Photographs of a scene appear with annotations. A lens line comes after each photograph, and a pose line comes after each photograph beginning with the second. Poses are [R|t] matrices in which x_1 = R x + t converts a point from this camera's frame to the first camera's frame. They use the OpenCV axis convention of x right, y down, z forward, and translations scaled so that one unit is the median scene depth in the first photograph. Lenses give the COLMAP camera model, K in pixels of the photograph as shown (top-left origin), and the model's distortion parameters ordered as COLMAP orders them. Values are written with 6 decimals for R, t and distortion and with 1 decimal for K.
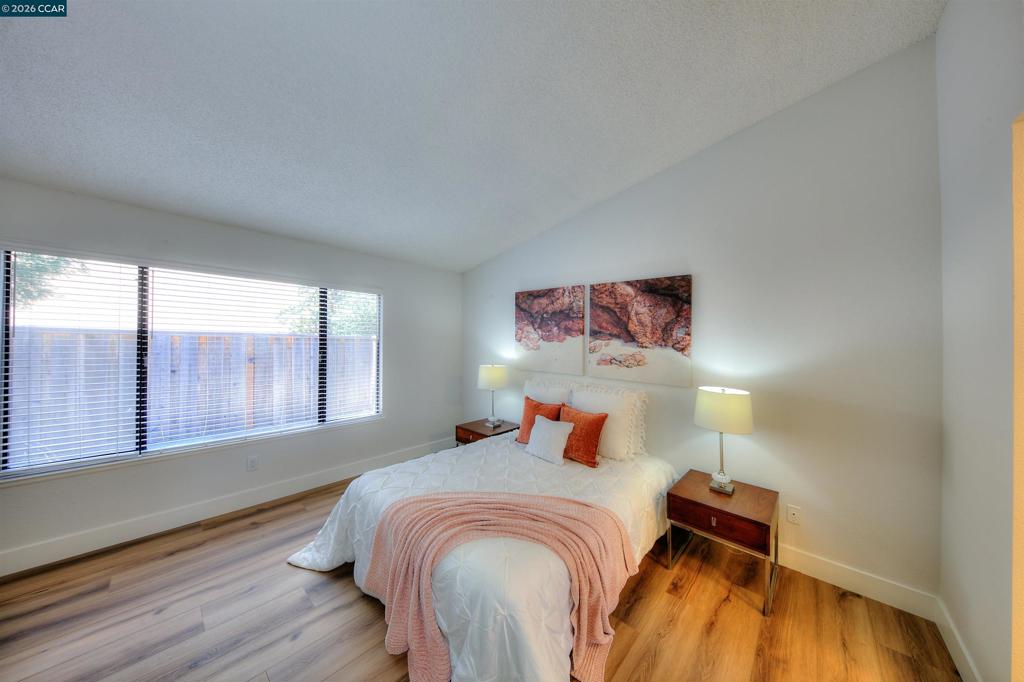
lens RADIAL K [[315.5, 0, 513.2], [0, 315.5, 335.0], [0, 0, 1]] dist [0.000544, 0.000020]
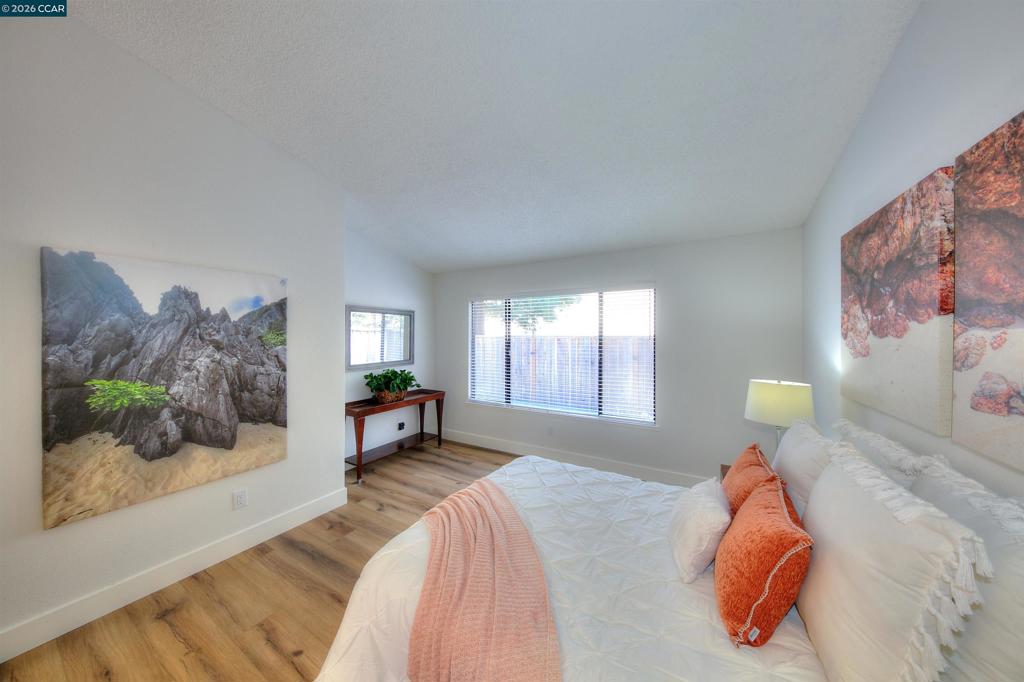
lens RADIAL K [[331.7, 0, 519.5], [0, 331.7, 340.2], [0, 0, 1]] dist [0.000583, -0.000004]
pose [[0.224187, -0.010853, -0.974486, 0.502369], [0.019514, 0.999788, -0.006646, 0.022132], [0.974351, -0.017526, 0.224351, 0.515202]]
